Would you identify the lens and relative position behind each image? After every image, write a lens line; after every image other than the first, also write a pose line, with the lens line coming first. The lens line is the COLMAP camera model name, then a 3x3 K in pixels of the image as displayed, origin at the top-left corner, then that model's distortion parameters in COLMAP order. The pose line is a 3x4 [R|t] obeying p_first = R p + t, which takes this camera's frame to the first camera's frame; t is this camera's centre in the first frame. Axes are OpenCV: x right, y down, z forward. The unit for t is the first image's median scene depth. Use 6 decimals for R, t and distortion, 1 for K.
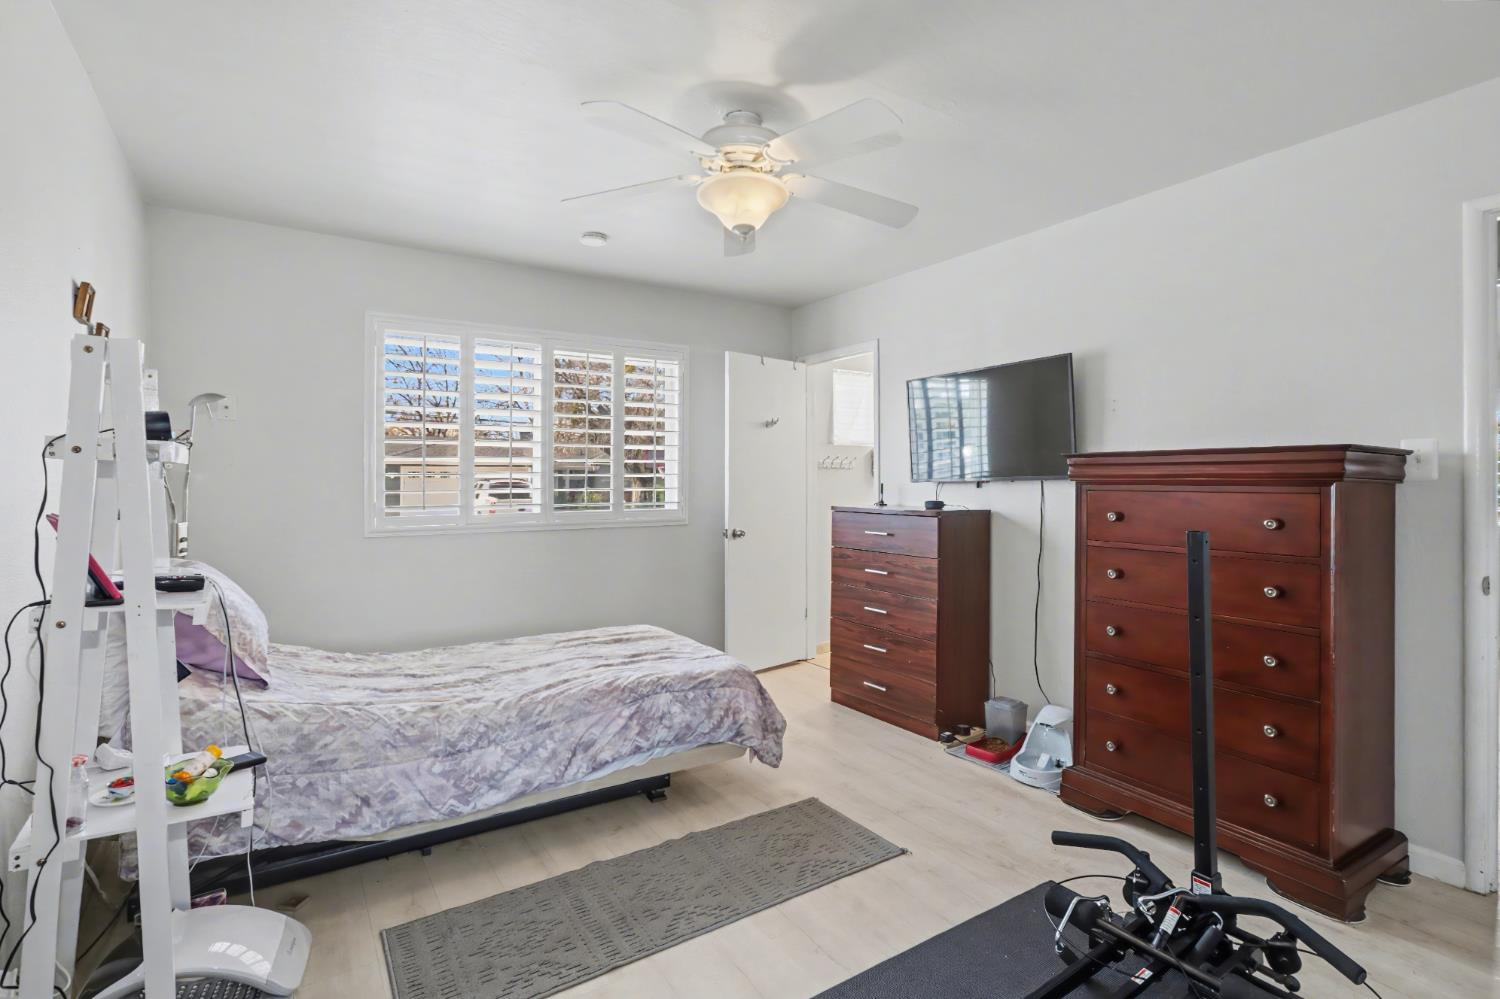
lens RADIAL K [[736.3, 0, 758.3], [0, 736.3, 476.1], [0, 0, 1]] dist [-0.005189, 0.000394]
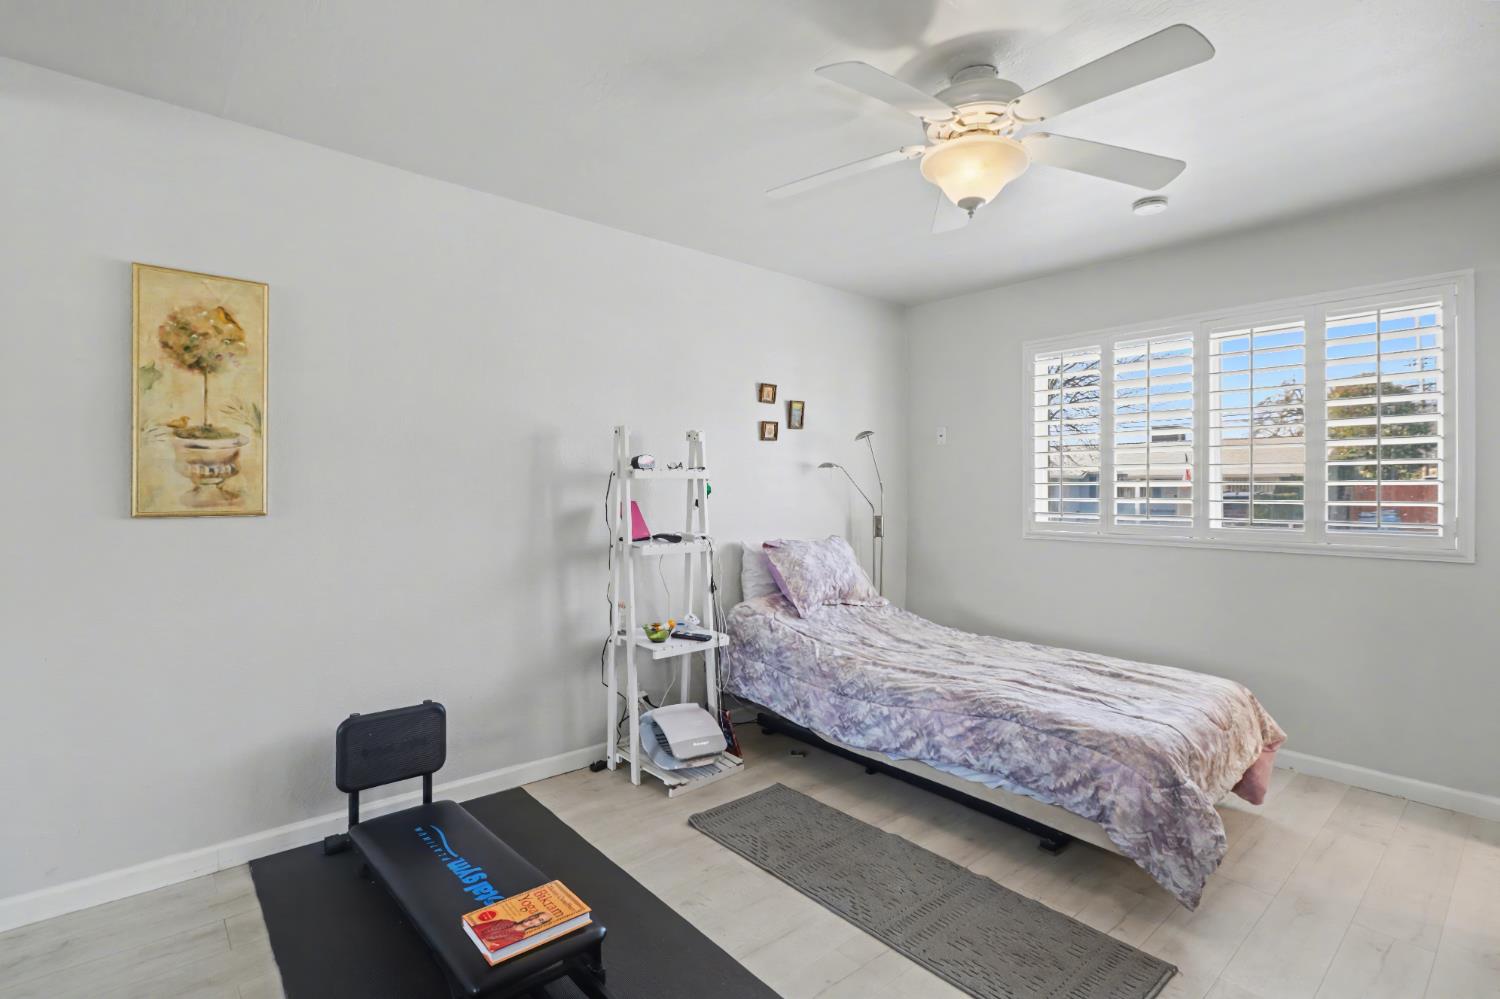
lens RADIAL K [[721.2, 0, 745.3], [0, 721.2, 469.8], [0, 0, 1]] dist [0.001770, 0.001206]
pose [[0.123293, -0.017899, -0.992209, 0.759711], [0.005786, 0.999833, -0.017317, -0.007650], [0.992353, -0.003606, 0.123376, 0.579855]]
